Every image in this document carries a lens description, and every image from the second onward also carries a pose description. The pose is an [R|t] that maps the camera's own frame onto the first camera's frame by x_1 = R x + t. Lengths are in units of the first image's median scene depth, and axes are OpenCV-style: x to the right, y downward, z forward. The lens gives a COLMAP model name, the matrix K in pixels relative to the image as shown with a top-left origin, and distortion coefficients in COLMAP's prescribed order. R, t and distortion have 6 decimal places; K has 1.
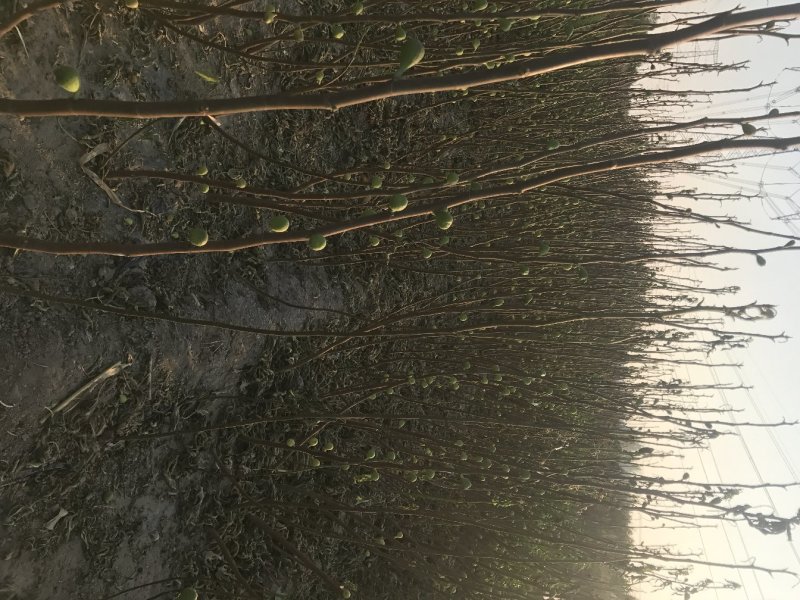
lens RADIAL K [[673.6, 0, 401.6], [0, 673.6, 297.1], [0, 0, 1]] dist [0.050875, -0.083050]
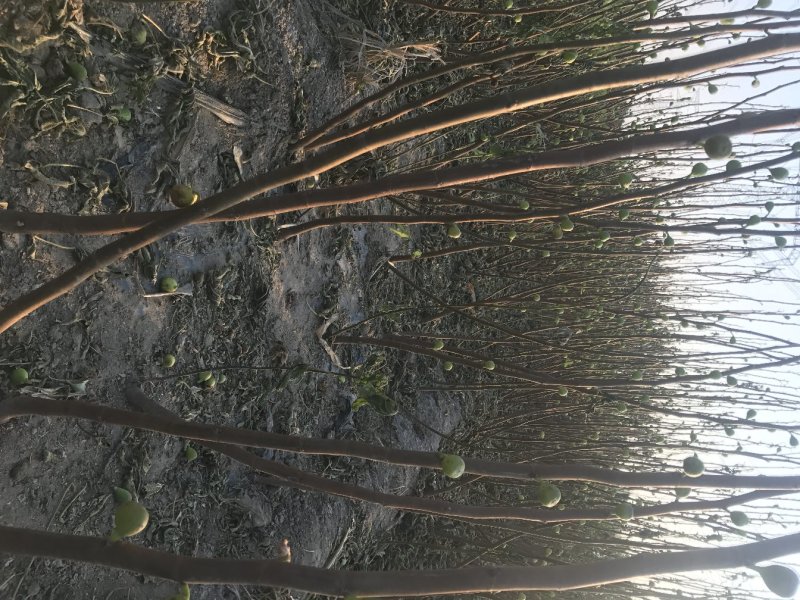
lens RADIAL K [[673.6, 0, 401.1], [0, 673.6, 298.3], [0, 0, 1]] dist [0.050875, -0.083050]
pose [[0.999963, 0.006744, 0.005427, -0.293694], [-0.006385, 0.997949, -0.063701, -0.157746], [-0.005846, 0.063664, 0.997954, -0.032870]]
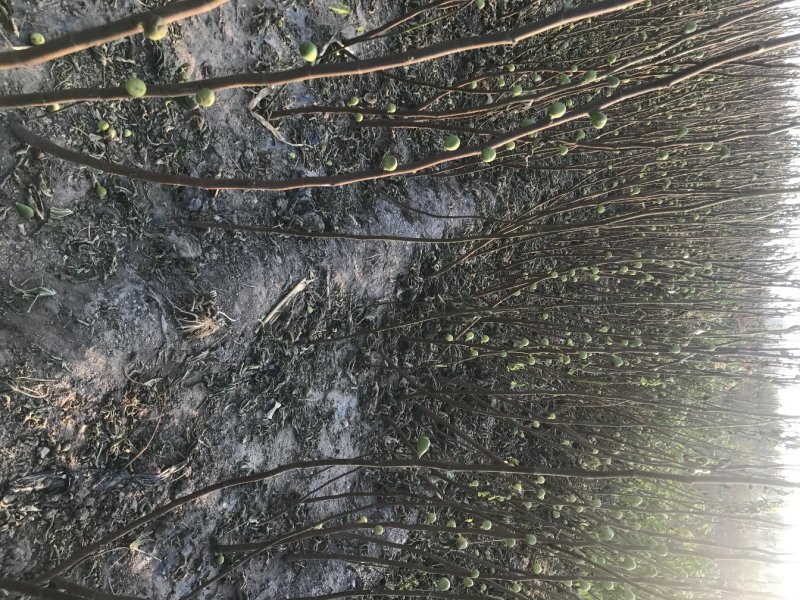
lens RADIAL K [[673.6, 0, 400.5], [0, 673.6, 301.9], [0, 0, 1]] dist [0.050875, -0.083050]
pose [[0.979883, -0.085030, -0.180554, -0.039216], [0.109729, 0.985221, 0.131525, 0.000090], [0.166702, -0.148691, 0.974732, -0.096488]]
